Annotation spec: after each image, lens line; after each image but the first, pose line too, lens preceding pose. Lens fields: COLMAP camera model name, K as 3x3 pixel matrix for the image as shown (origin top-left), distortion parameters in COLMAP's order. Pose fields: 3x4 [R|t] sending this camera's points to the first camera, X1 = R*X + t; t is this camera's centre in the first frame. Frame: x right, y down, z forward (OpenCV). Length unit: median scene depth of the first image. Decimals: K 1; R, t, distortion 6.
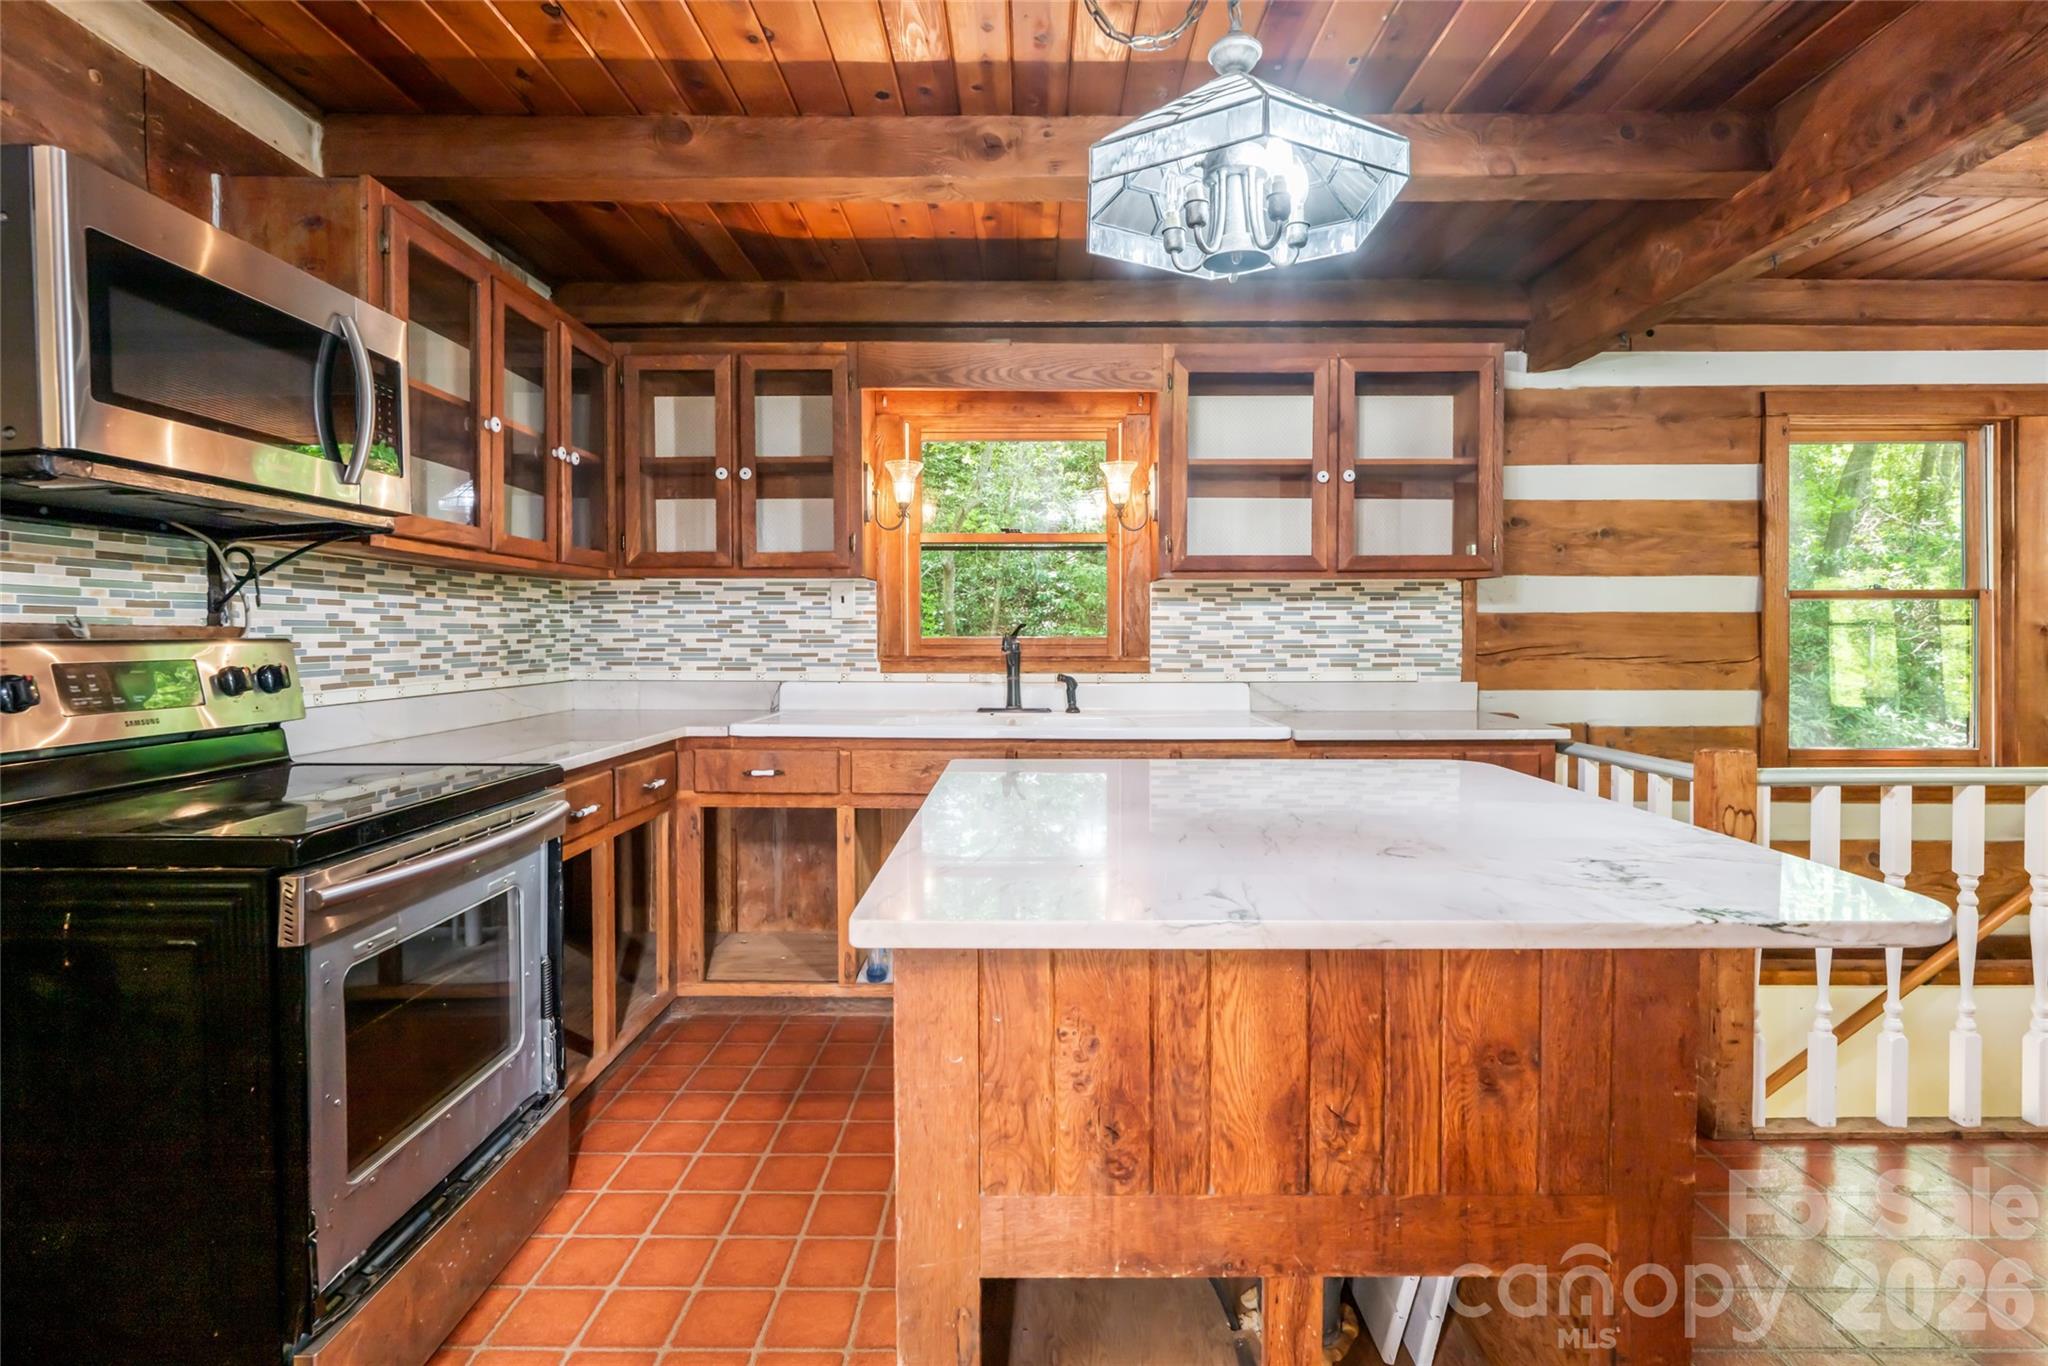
lens RADIAL K [[1004.8, 0, 1025.7], [0, 1004.8, 665.7], [0, 0, 1]] dist [0.005285, 0.000412]
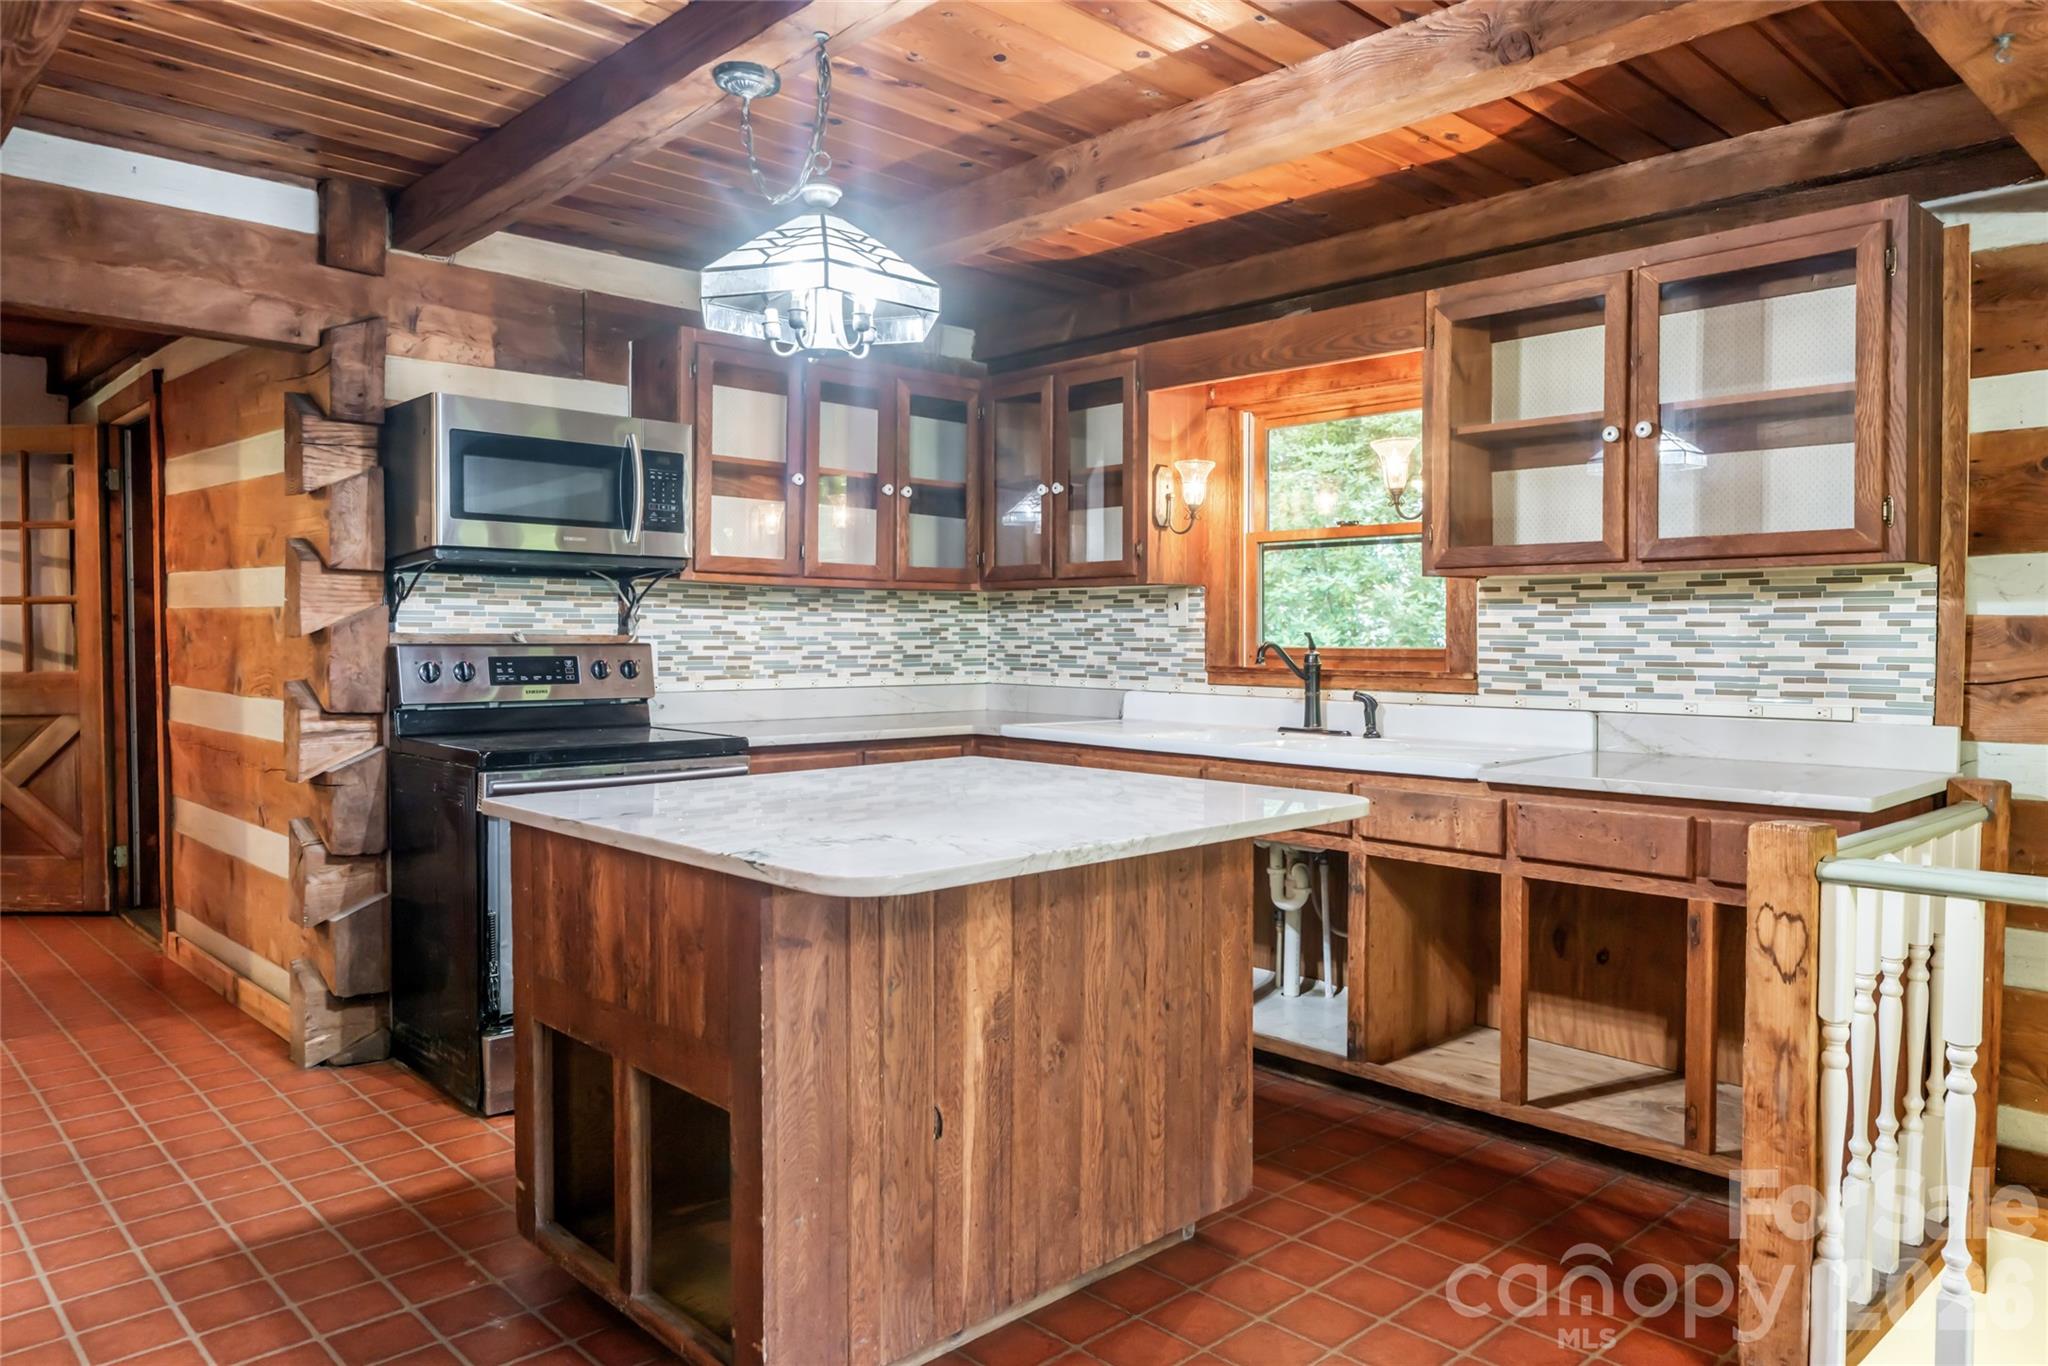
lens RADIAL K [[1363.8, 0, 1024.0], [0, 1363.8, 683.0], [0, 0, 1]] dist [0.000853, -0.000244]
pose [[0.692564, 0.028345, -0.720800, 0.655367], [-0.028311, 0.999526, 0.012103, -0.004816], [0.720801, 0.012025, 0.693038, -0.001392]]
